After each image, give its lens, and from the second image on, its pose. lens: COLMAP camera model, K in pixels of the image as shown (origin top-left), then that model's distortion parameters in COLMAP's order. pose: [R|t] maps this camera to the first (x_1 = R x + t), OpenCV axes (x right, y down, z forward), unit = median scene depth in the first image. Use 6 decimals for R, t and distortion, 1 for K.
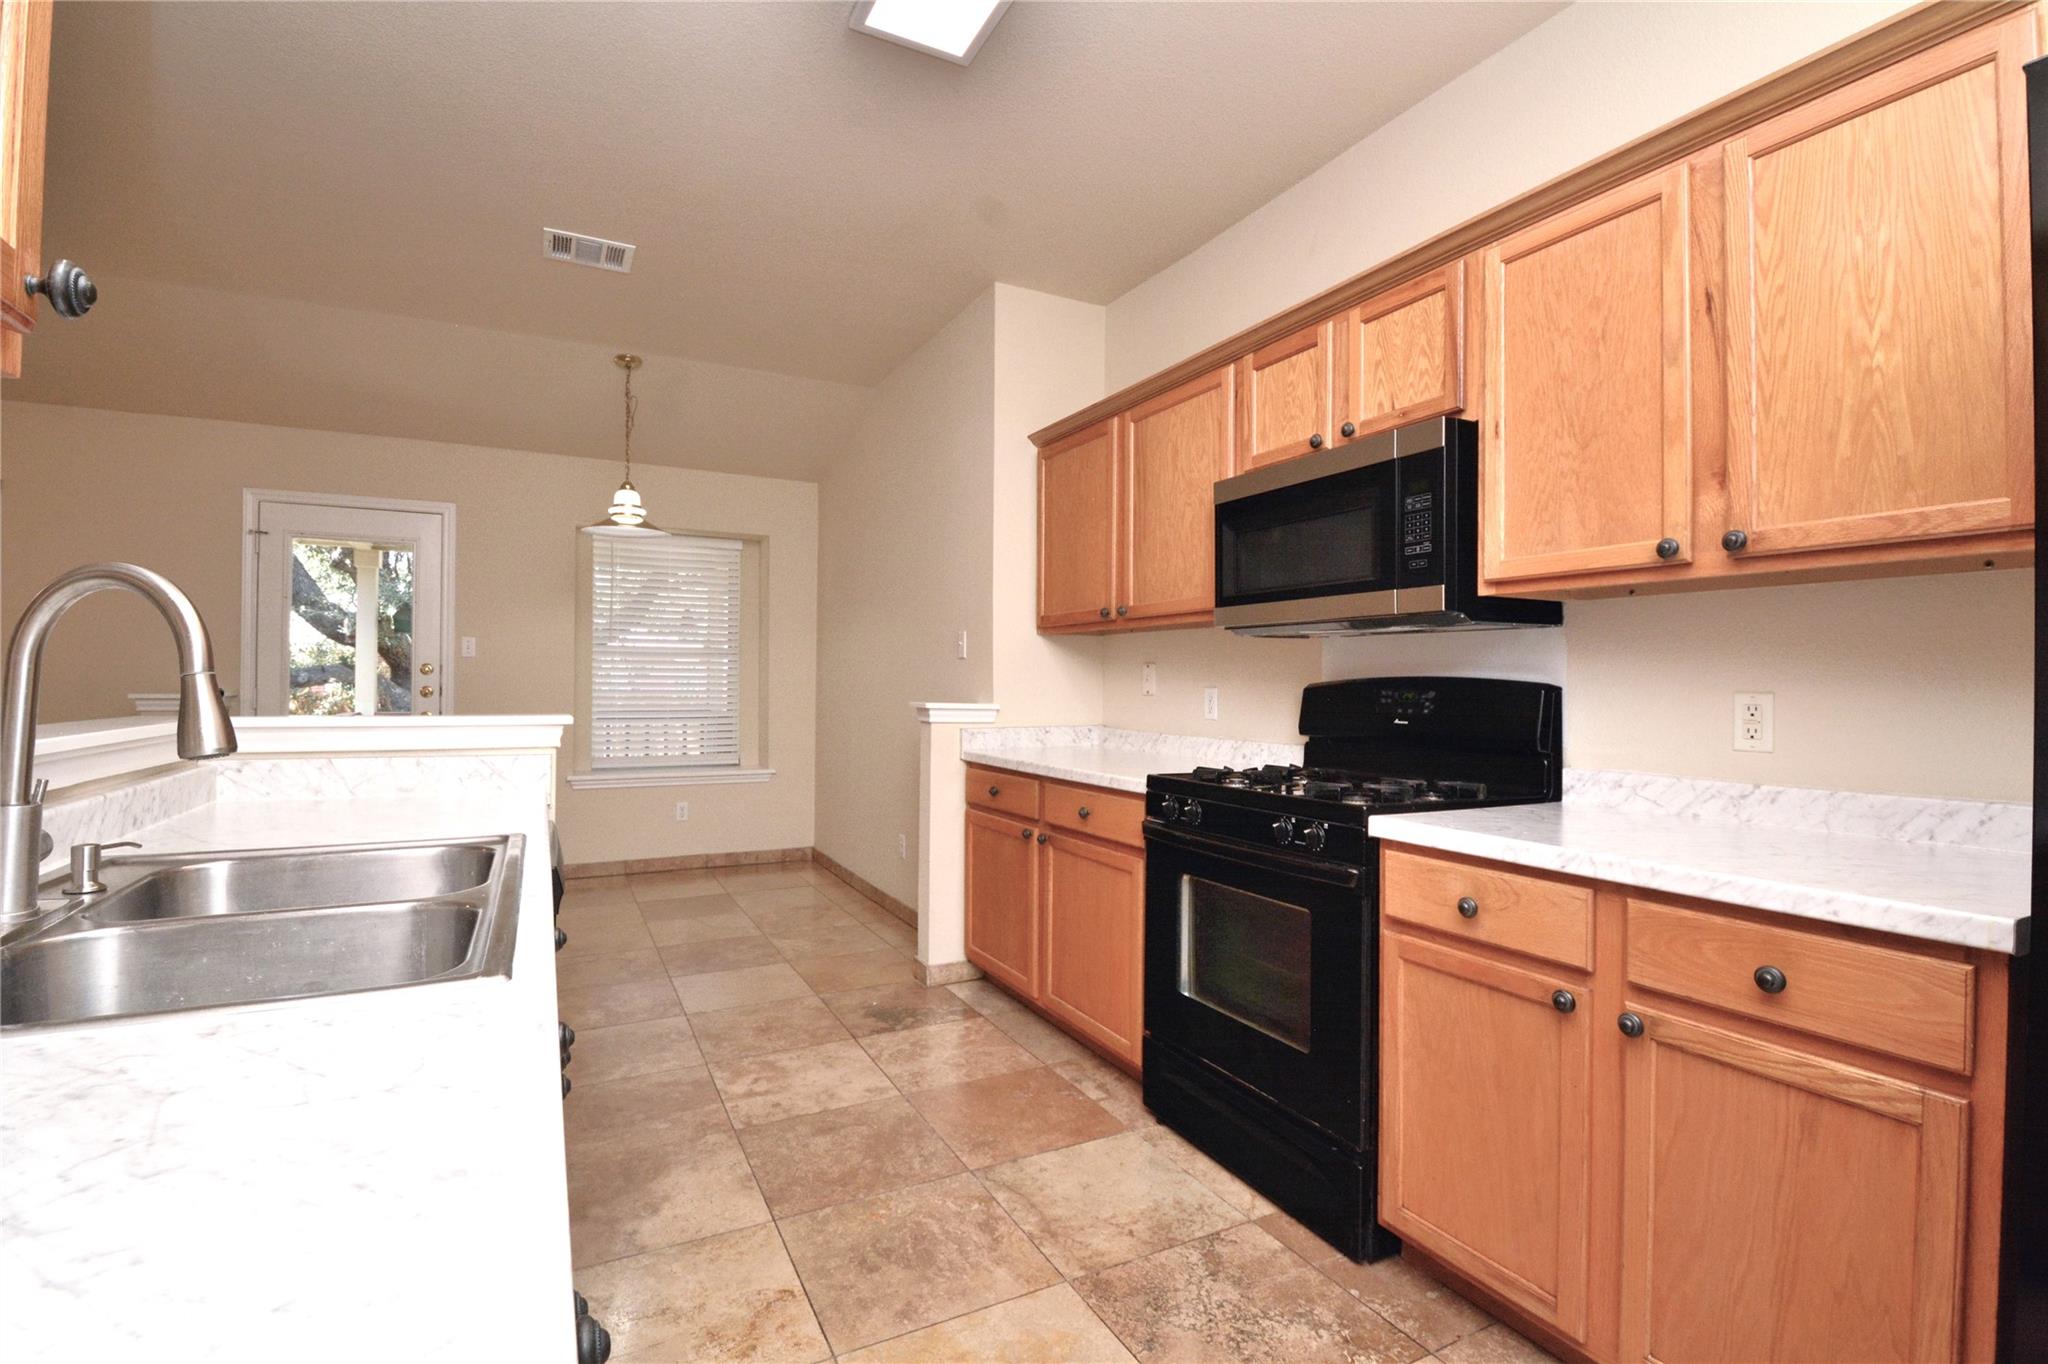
lens RADIAL K [[949.4, 0, 1021.5], [0, 949.4, 678.7], [0, 0, 1]] dist [0.022105, -0.028773]
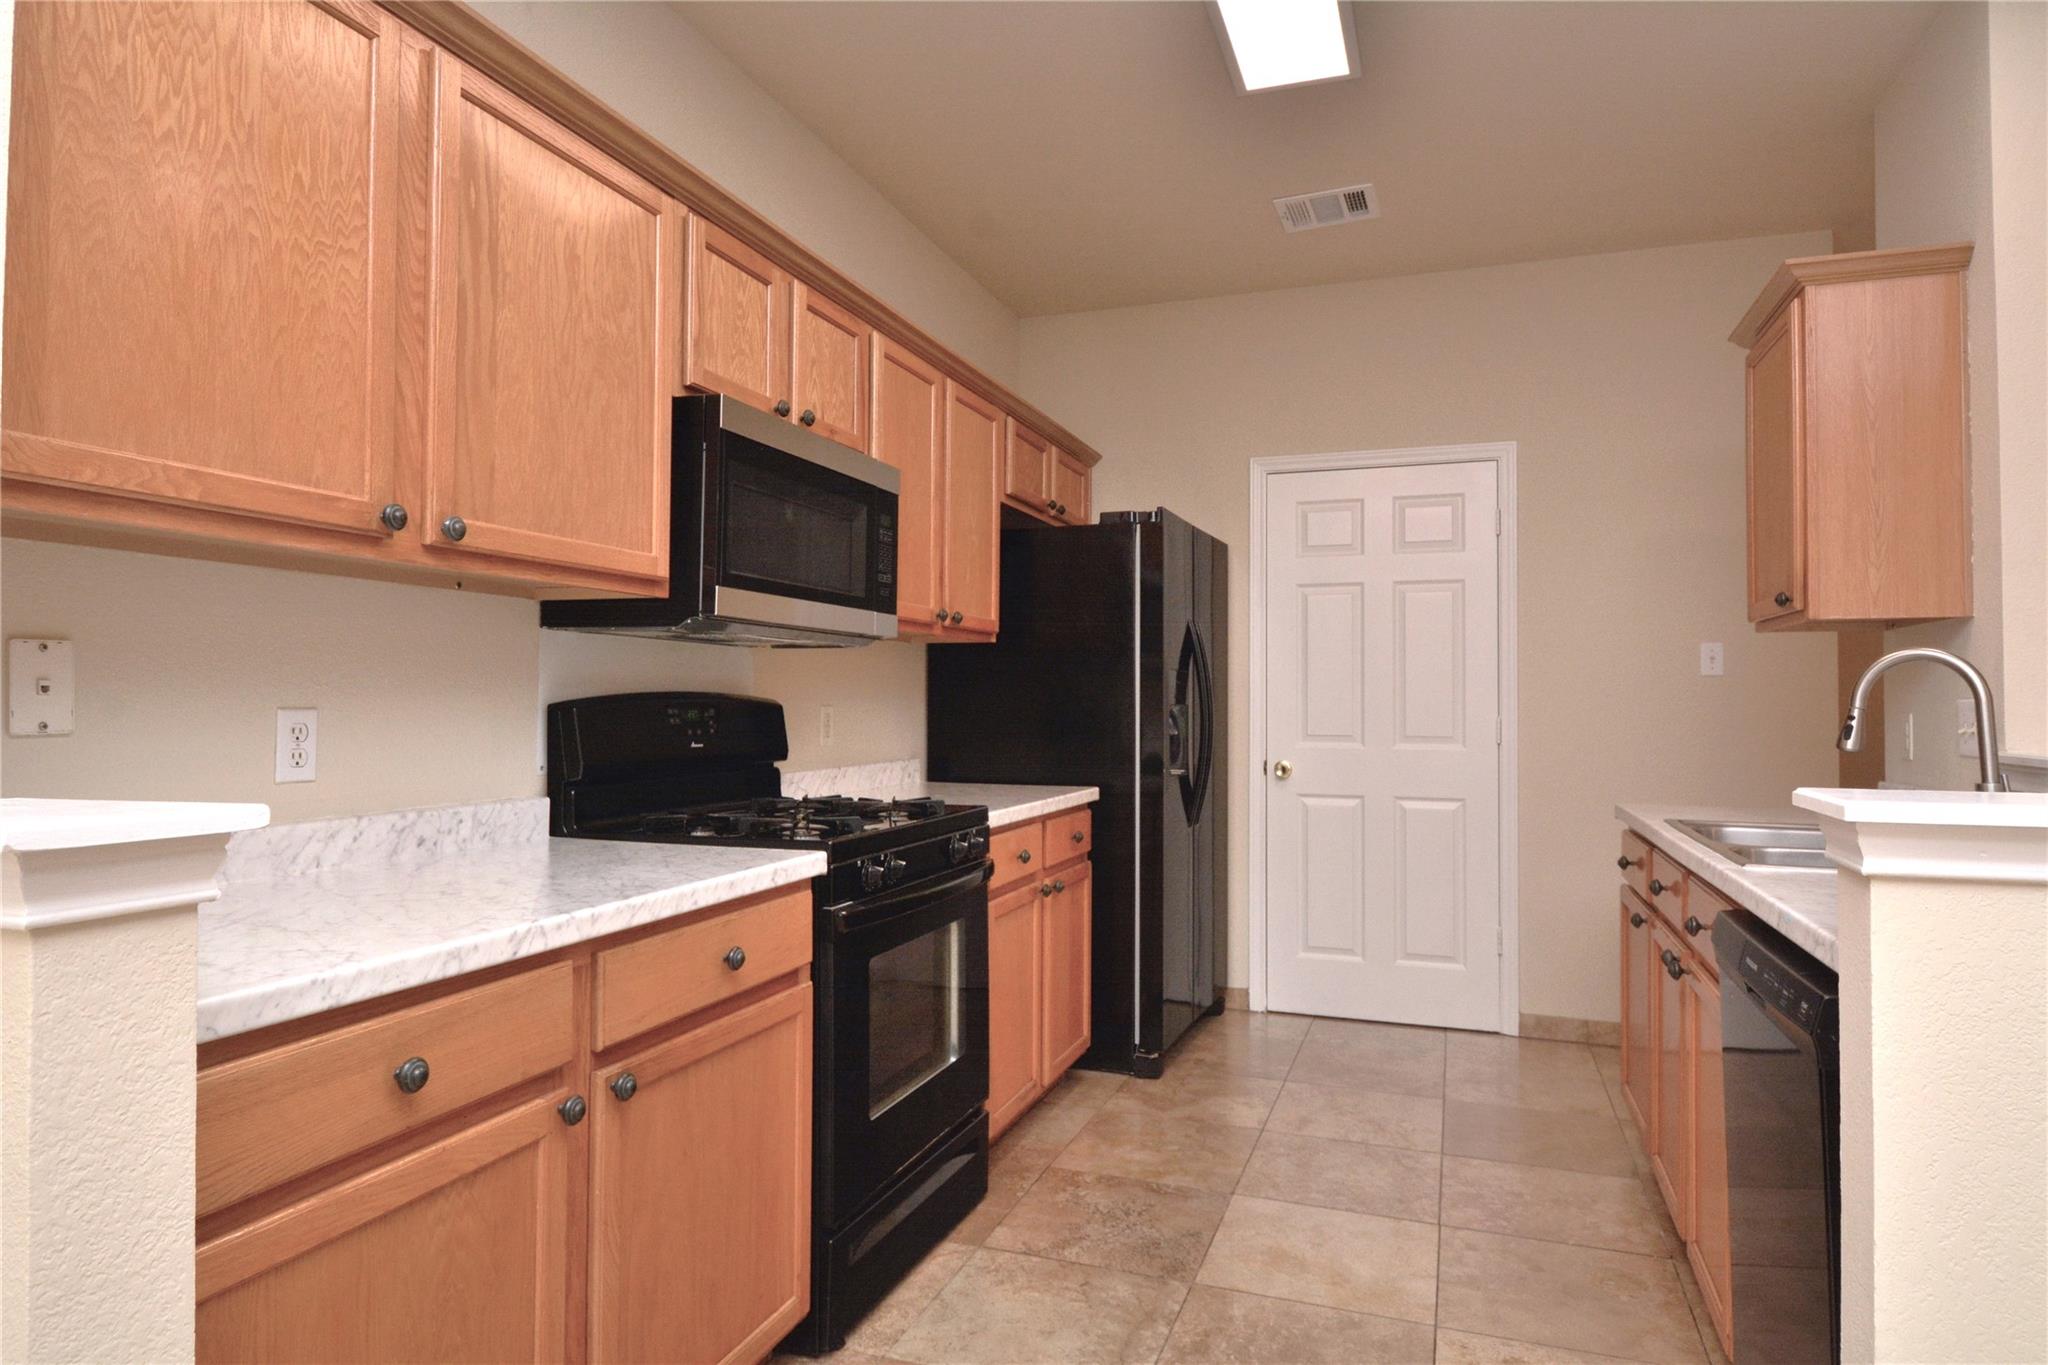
lens RADIAL K [[1202.8, 0, 1024.0], [0, 1202.8, 682.5], [0, 0, 1]] dist [0.022476, -0.030656]
pose [[-0.685337, 0.003551, 0.728217, -0.561532], [-0.012112, 0.999794, -0.016274, 0.003218], [-0.728125, -0.019973, -0.685153, 1.466671]]
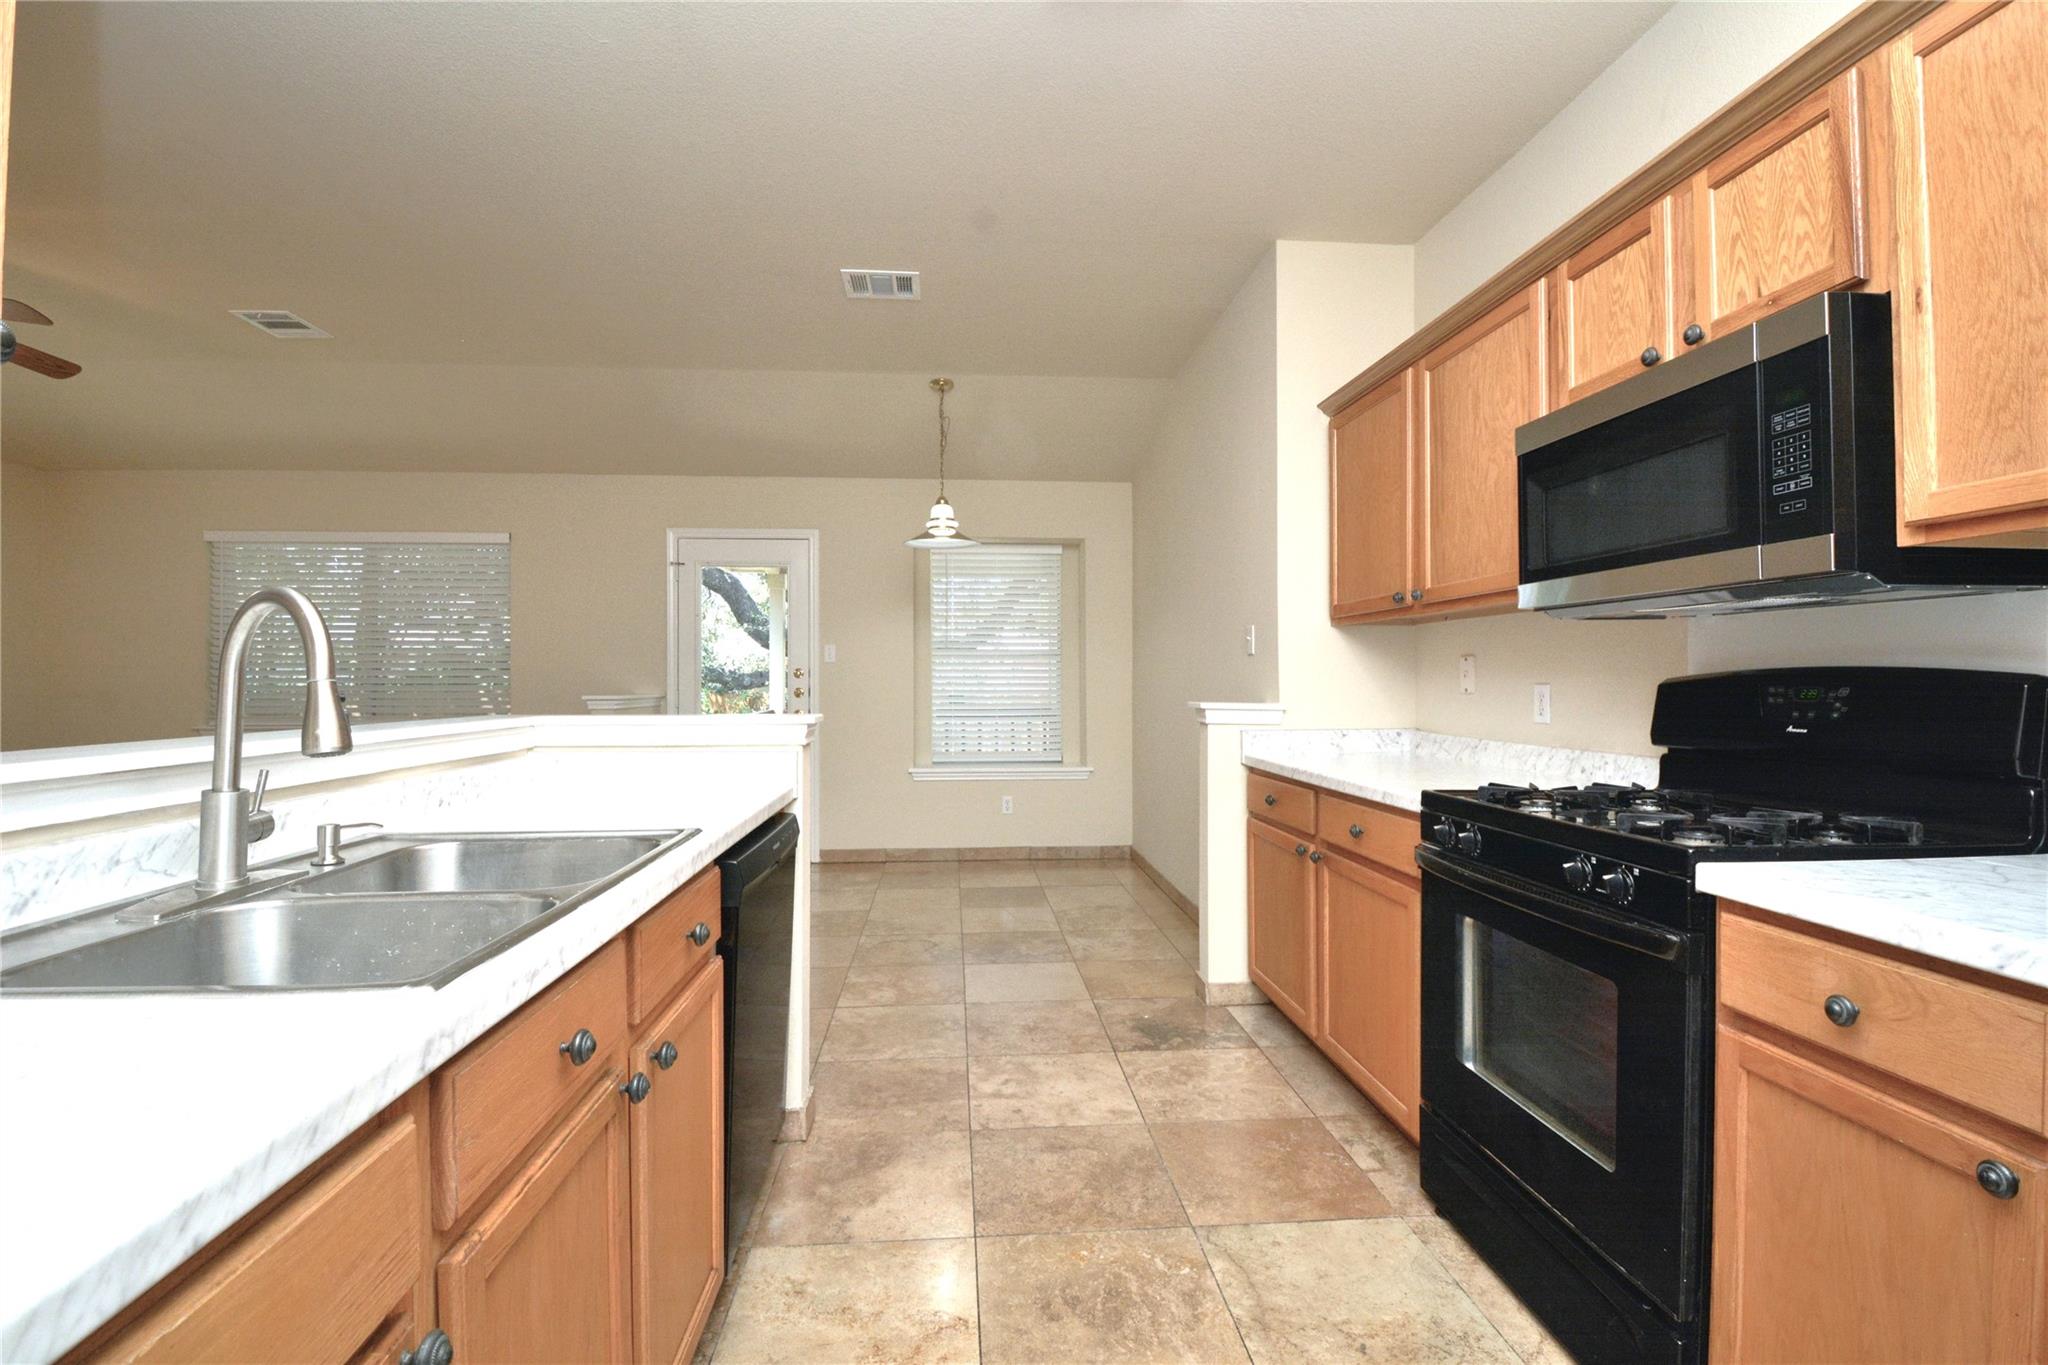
lens RADIAL K [[929.1, 0, 1016.6], [0, 929.1, 677.8], [0, 0, 1]] dist [0.017420, -0.023481]
pose [[0.920123, -0.010854, -0.391478, 0.125619], [0.010985, 0.999938, -0.001906, 0.000776], [0.391474, -0.002546, 0.920185, 0.115172]]
